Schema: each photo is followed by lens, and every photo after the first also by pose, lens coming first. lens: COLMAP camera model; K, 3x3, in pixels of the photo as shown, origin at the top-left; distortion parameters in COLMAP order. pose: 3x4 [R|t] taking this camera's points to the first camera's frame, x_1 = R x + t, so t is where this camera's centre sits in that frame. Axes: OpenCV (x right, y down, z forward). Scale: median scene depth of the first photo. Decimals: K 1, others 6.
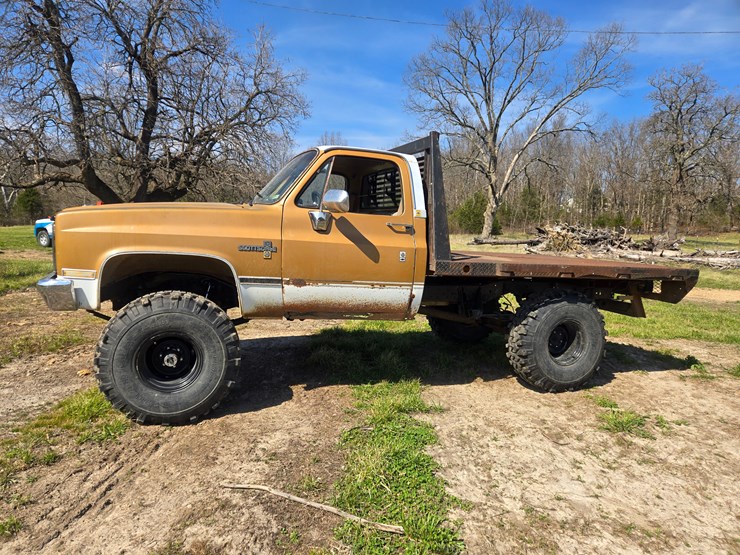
lens RADIAL K [[494.4, 0, 358.5], [0, 494.4, 274.0], [0, 0, 1]] dist [0.076742, -0.055278]
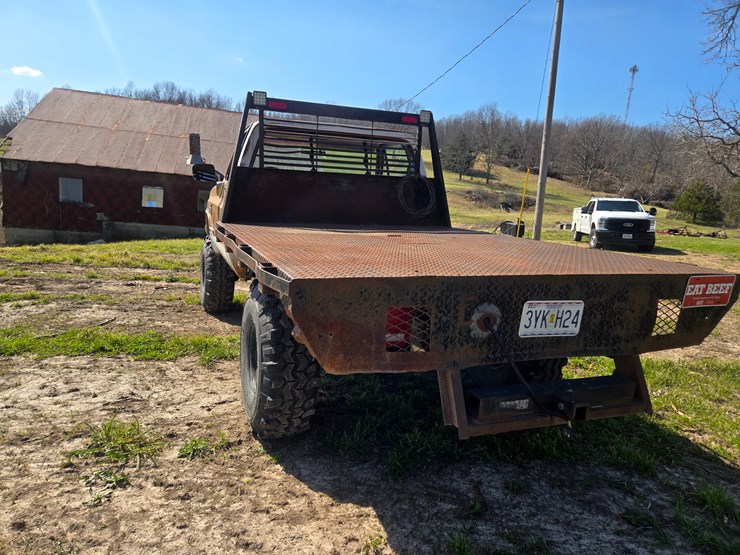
lens RADIAL K [[494.4, 0, 360.3], [0, 494.4, 273.2], [0, 0, 1]] dist [0.076742, -0.055278]
pose [[0.059285, 0.105163, -0.992686, 1.131279], [-0.135899, 0.986027, 0.096342, -0.056653], [0.988947, 0.129194, 0.072748, 1.144469]]
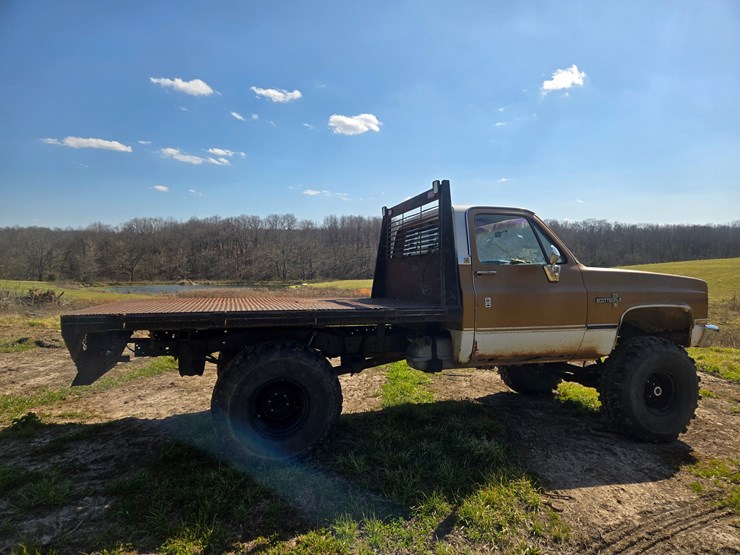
lens RADIAL K [[494.4, 0, 377.7], [0, 494.4, 278.8], [0, 0, 1]] dist [0.076742, -0.055278]
pose [[-0.997716, -0.061069, 0.028881, 0.122701], [-0.058166, 0.994016, 0.092461, -0.206820], [-0.034355, 0.090570, -0.995297, 2.315901]]
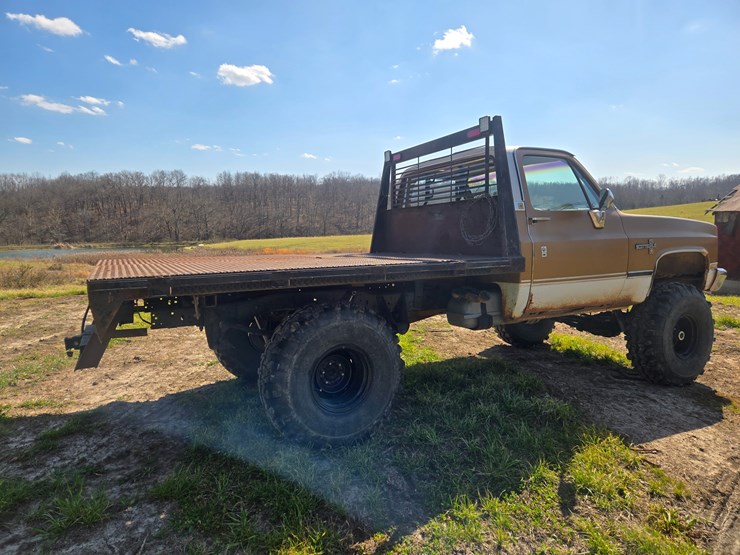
lens RADIAL K [[494.4, 0, 364.3], [0, 494.4, 267.7], [0, 0, 1]] dist [0.076742, -0.055278]
pose [[-0.988125, -0.031774, -0.150329, 0.382251], [-0.053598, 0.988207, 0.143438, -0.167764], [0.143999, 0.149792, -0.978175, 2.189394]]
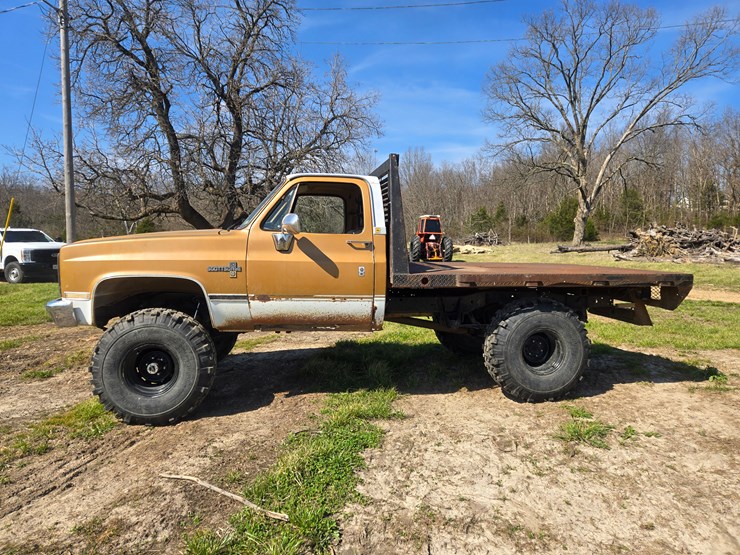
lens RADIAL K [[494.4, 0, 363.4], [0, 494.4, 266.9], [0, 0, 1]] dist [0.076742, -0.055278]
pose [[0.983768, -0.036239, -0.175750, 0.259785], [0.028752, 0.998575, -0.044961, 0.003283], [0.177129, 0.039178, 0.983408, -0.051797]]
